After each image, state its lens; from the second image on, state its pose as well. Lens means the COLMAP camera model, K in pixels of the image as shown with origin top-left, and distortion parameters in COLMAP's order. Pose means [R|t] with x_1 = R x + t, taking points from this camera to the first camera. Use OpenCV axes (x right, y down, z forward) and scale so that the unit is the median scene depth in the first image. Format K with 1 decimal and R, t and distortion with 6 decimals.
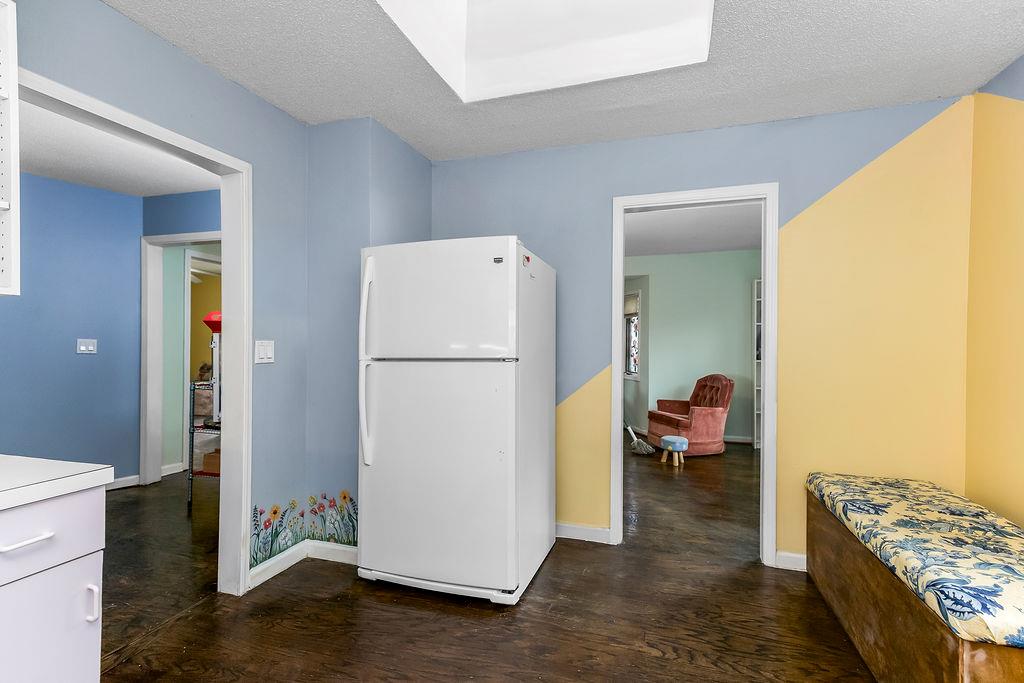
lens RADIAL K [[470.1, 0, 513.4], [0, 470.1, 341.5], [0, 0, 1]] dist [0.003228, 0.000821]
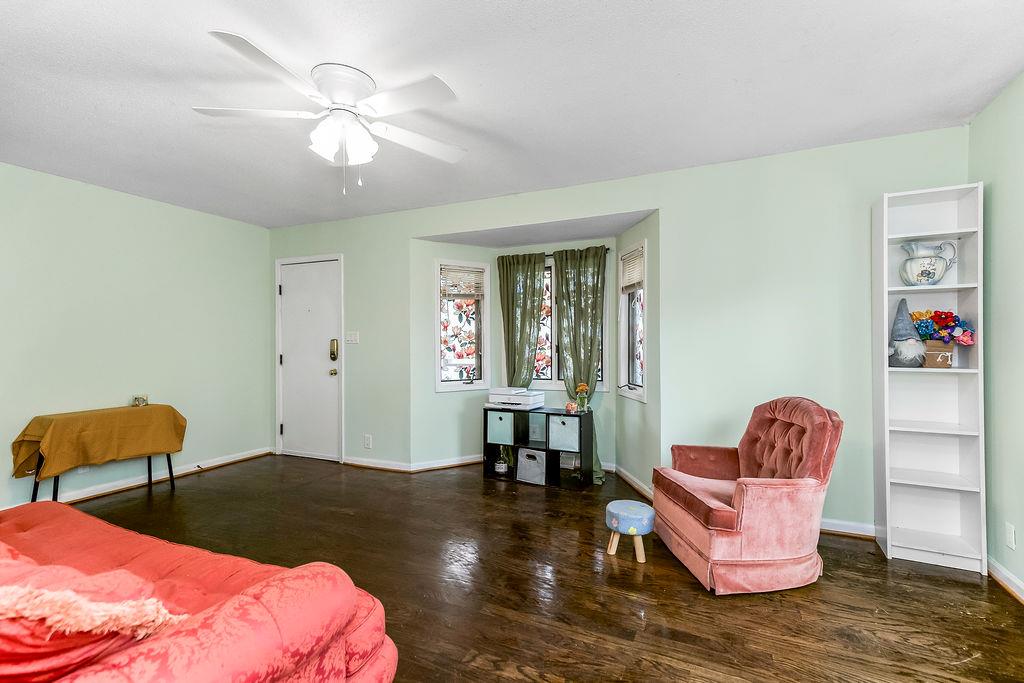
lens RADIAL K [[470.1, 0, 512.8], [0, 470.1, 342.0], [0, 0, 1]] dist [0.003228, 0.000821]
pose [[0.994735, -0.003506, -0.102416, 0.192935], [0.004049, 0.999979, 0.005094, 0.009902], [0.102396, -0.005482, 0.994729, 0.493003]]
